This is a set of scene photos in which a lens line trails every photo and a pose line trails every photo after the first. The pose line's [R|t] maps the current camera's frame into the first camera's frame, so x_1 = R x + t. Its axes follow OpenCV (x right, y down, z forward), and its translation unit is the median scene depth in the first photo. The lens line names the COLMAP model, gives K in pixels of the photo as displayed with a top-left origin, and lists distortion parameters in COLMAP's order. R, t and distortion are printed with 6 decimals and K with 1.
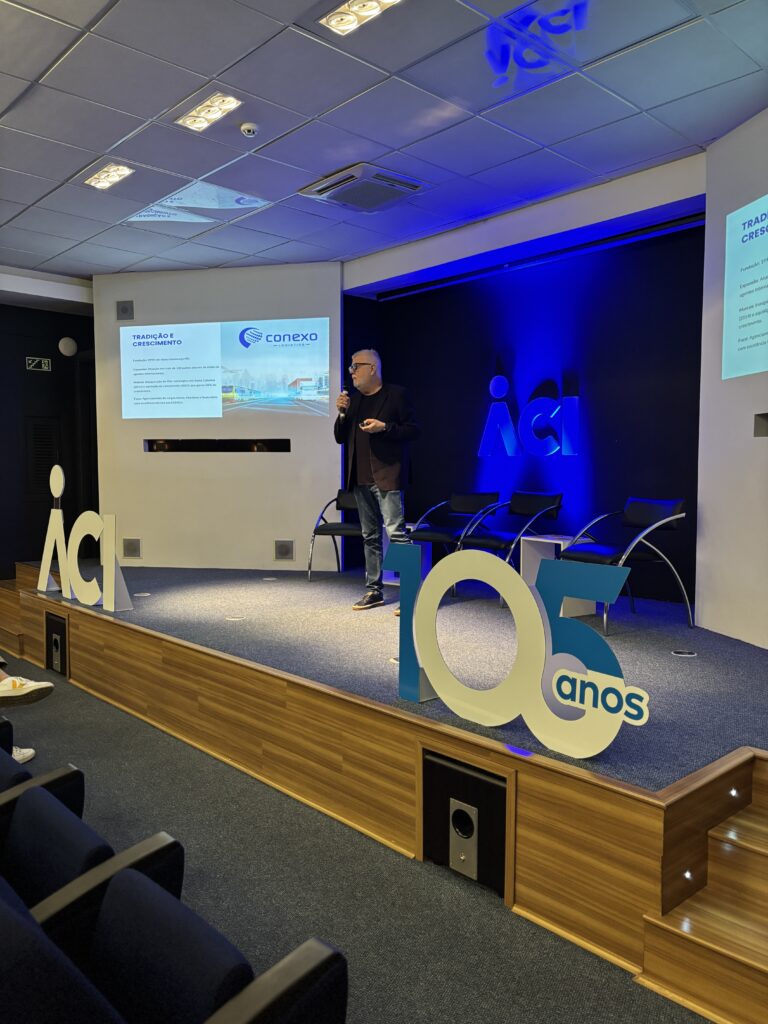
lens RADIAL K [[782.1, 0, 384.0], [0, 782.1, 512.0], [0, 0, 1]] dist [0.005905, -0.001257]
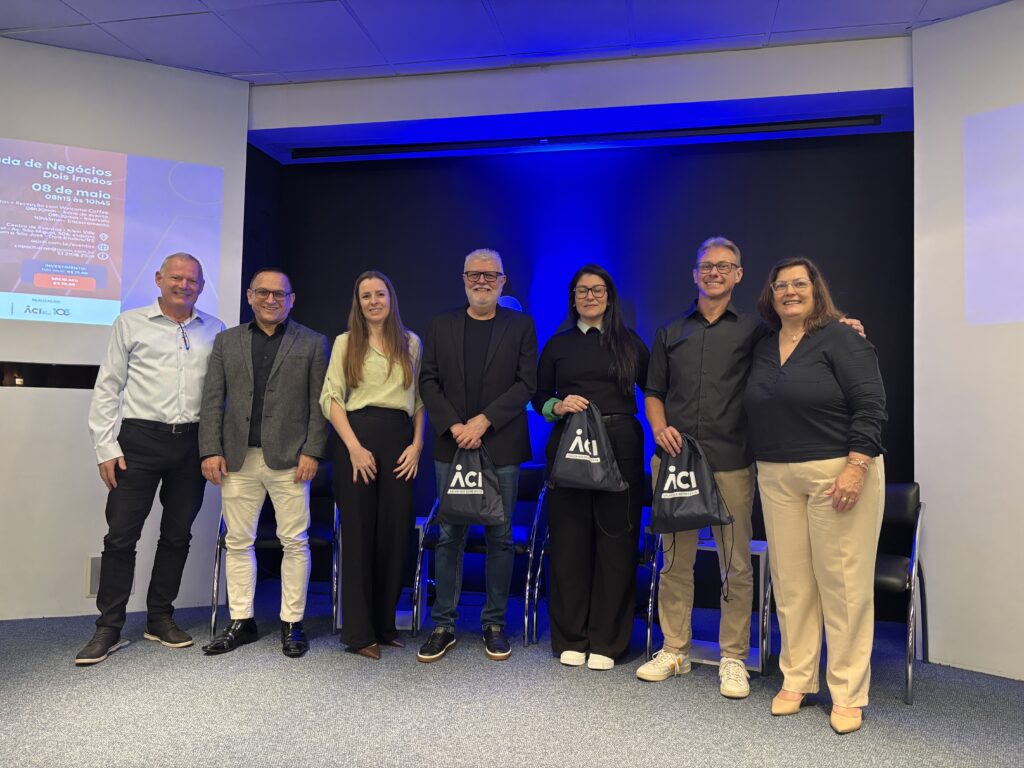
lens RADIAL K [[782.1, 0, 512.0], [0, 782.1, 384.0], [0, 0, 1]] dist [0.005905, -0.001257]
pose [[0.819366, 0.036179, 0.572128, -0.292675], [0.012048, 0.996699, -0.080281, -0.043954], [-0.573144, 0.072673, 0.816226, 0.508788]]
